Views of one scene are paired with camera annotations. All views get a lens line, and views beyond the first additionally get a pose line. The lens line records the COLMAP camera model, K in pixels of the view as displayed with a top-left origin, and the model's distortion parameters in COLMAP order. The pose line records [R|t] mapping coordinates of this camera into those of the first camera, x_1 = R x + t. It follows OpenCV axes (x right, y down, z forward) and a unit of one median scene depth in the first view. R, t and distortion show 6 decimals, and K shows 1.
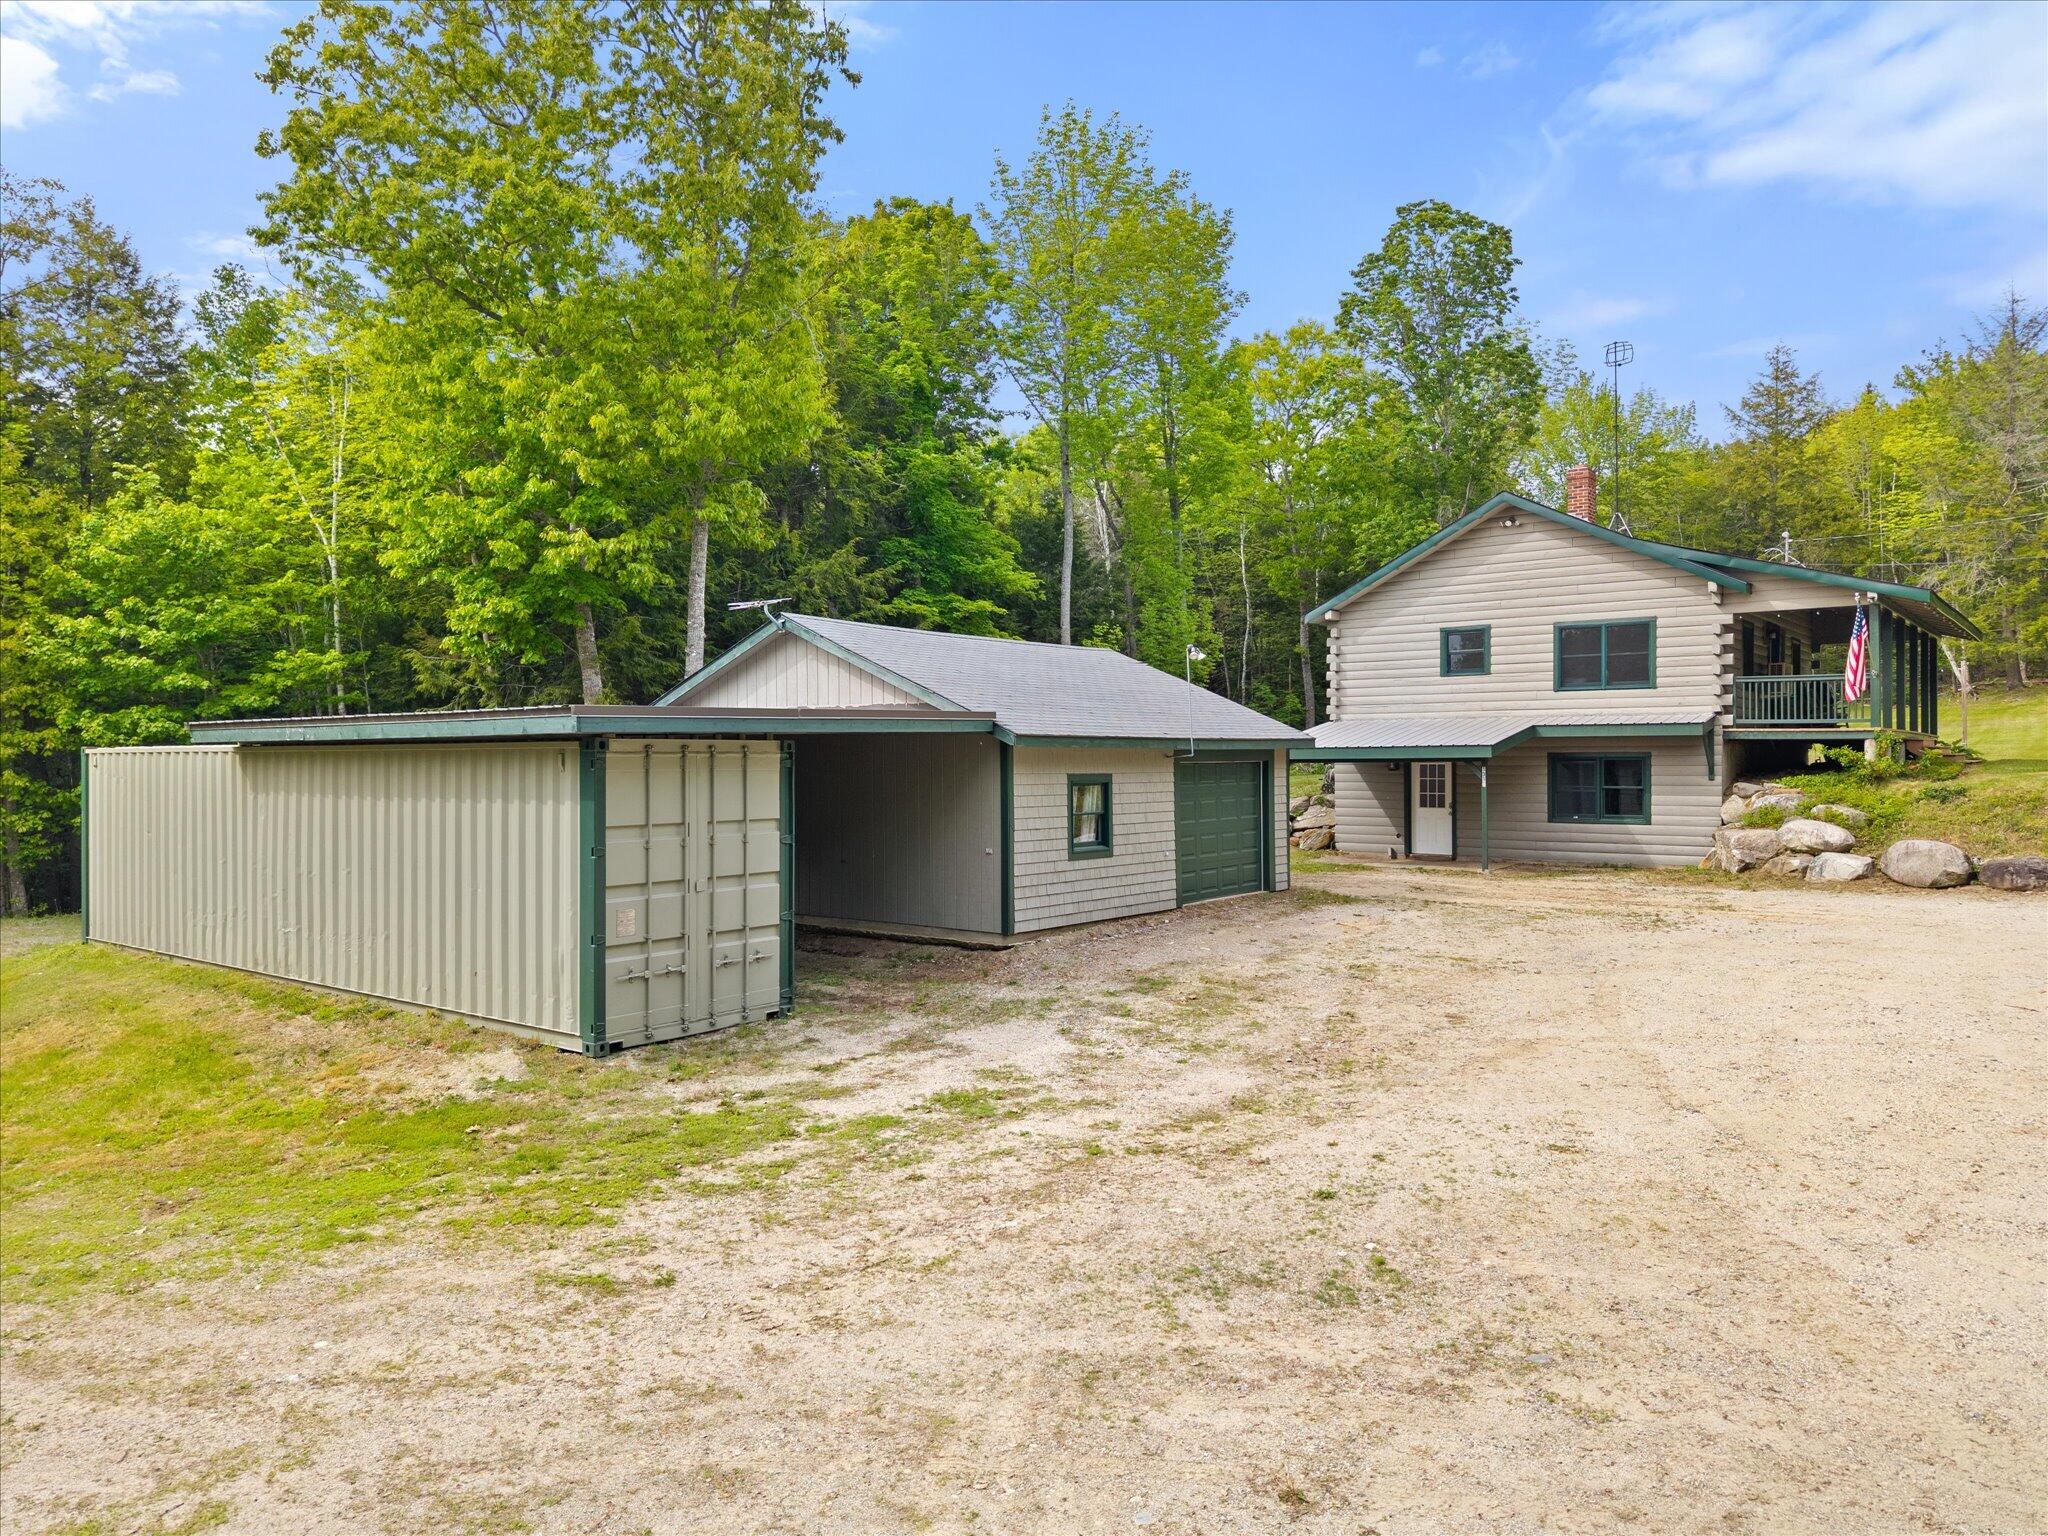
lens RADIAL K [[1390.3, 0, 1024.0], [0, 1390.3, 768.0], [0, 0, 1]] dist [0.037197, -0.048011]
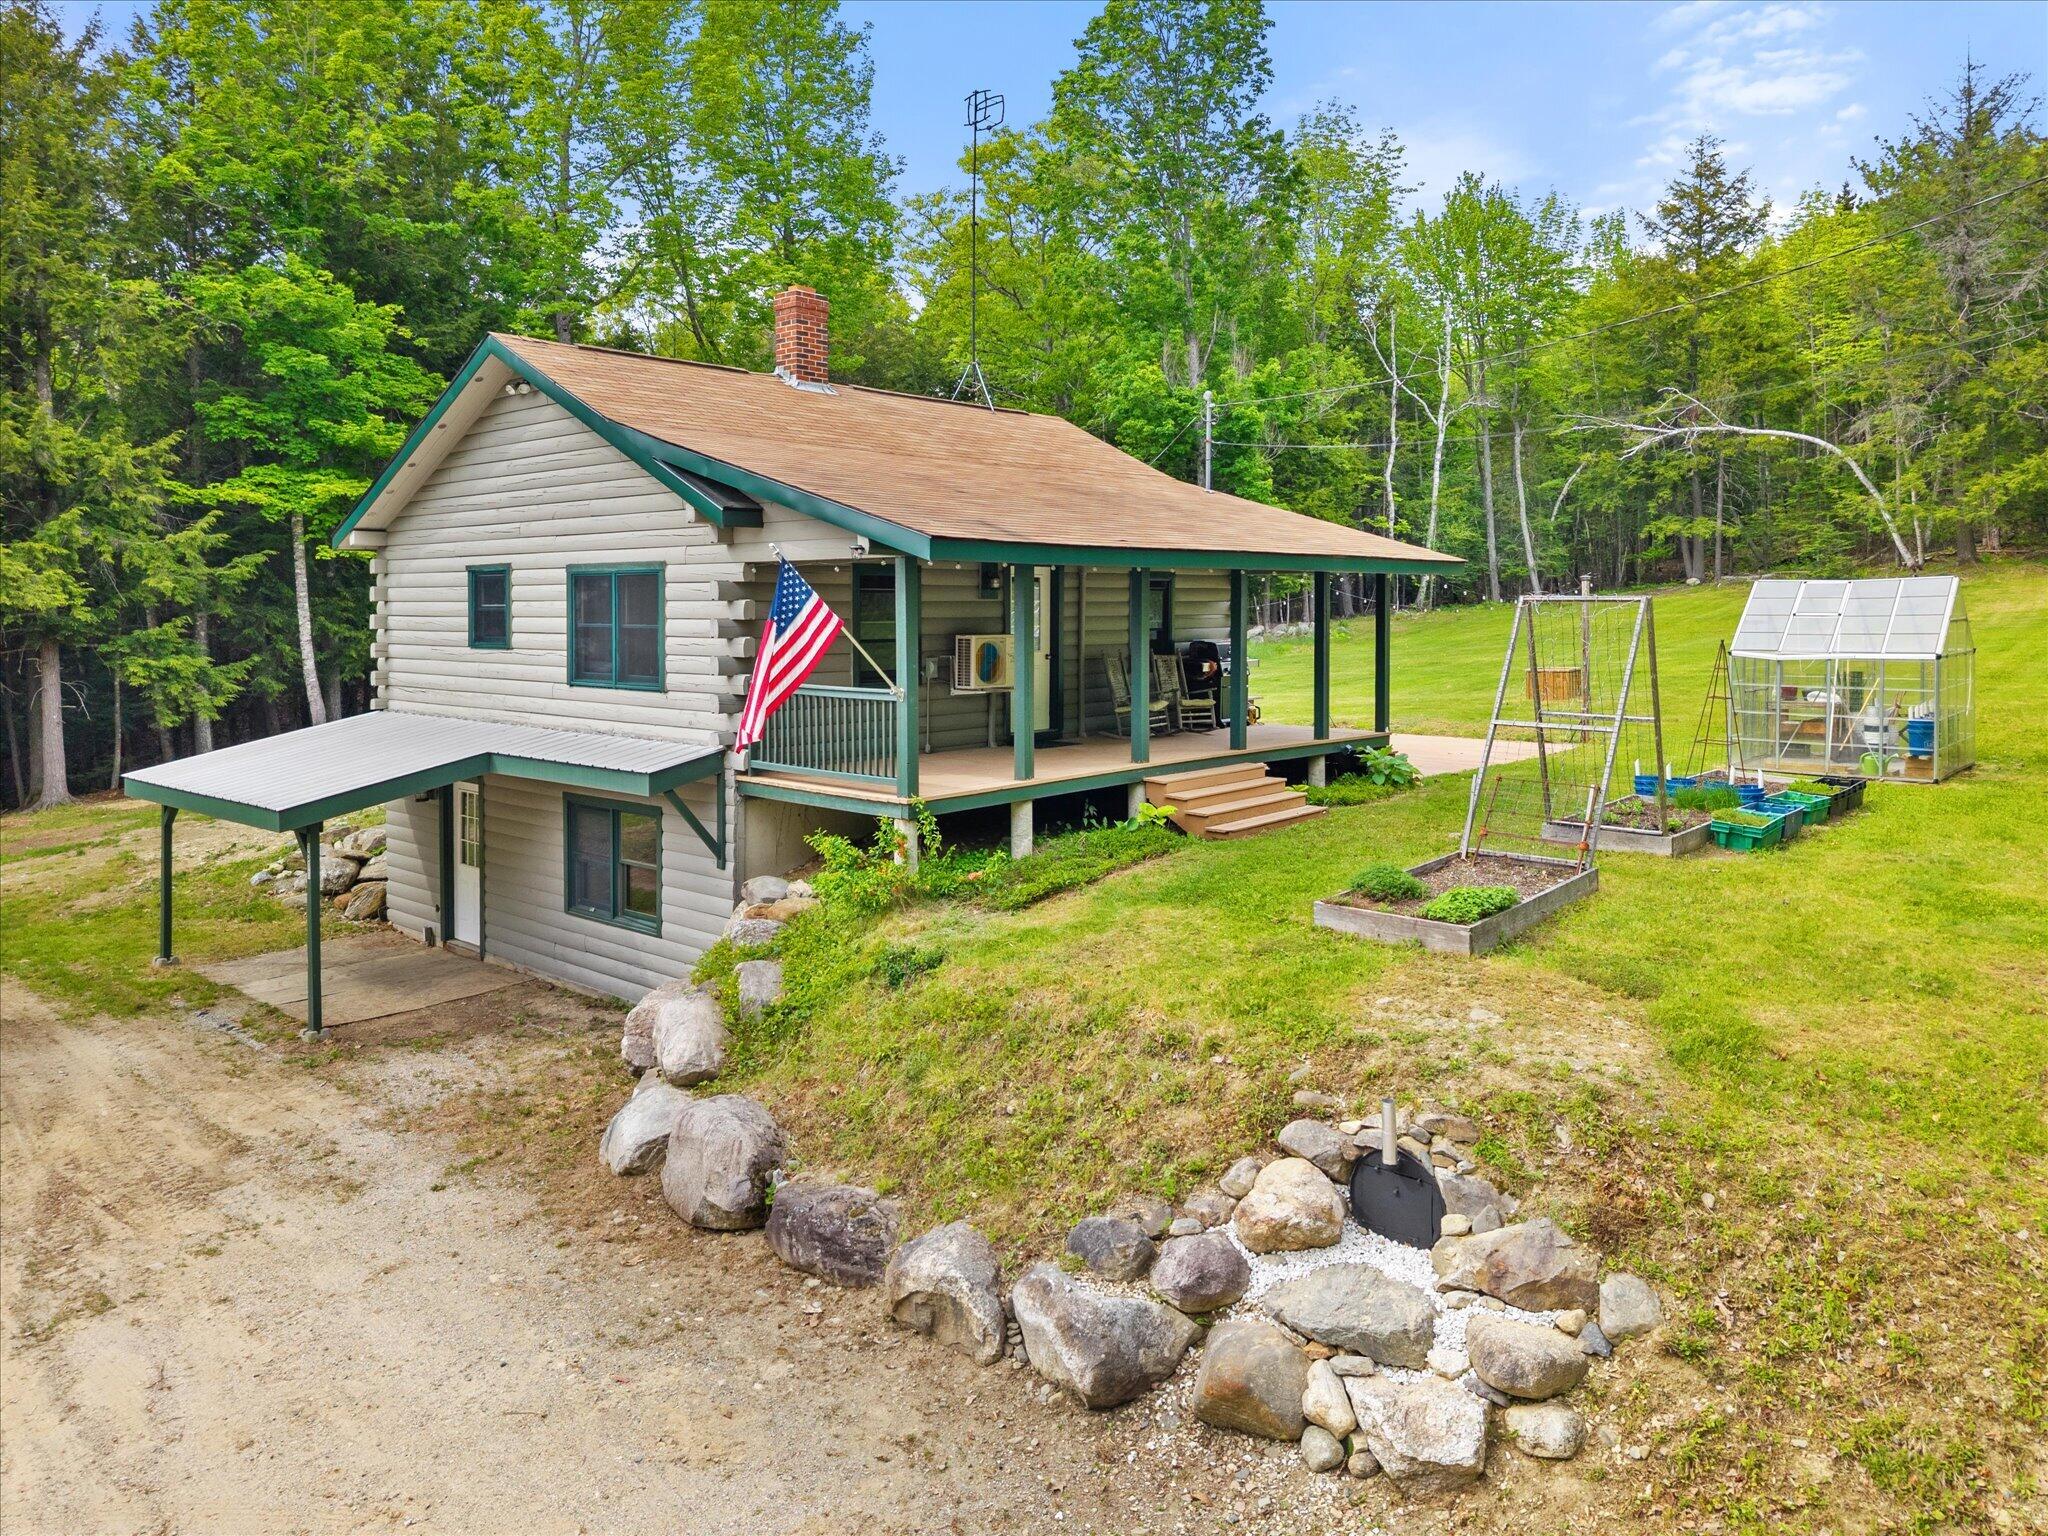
lens RADIAL K [[1431.4, 0, 1035.8], [0, 1431.4, 620.6], [0, 0, 1]] dist [0.035532, -0.052157]
pose [[0.998291, -0.002789, -0.058369, 0.646928], [0.003265, 0.999962, 0.008051, -0.091592], [0.058344, -0.008228, 0.998263, 0.456614]]
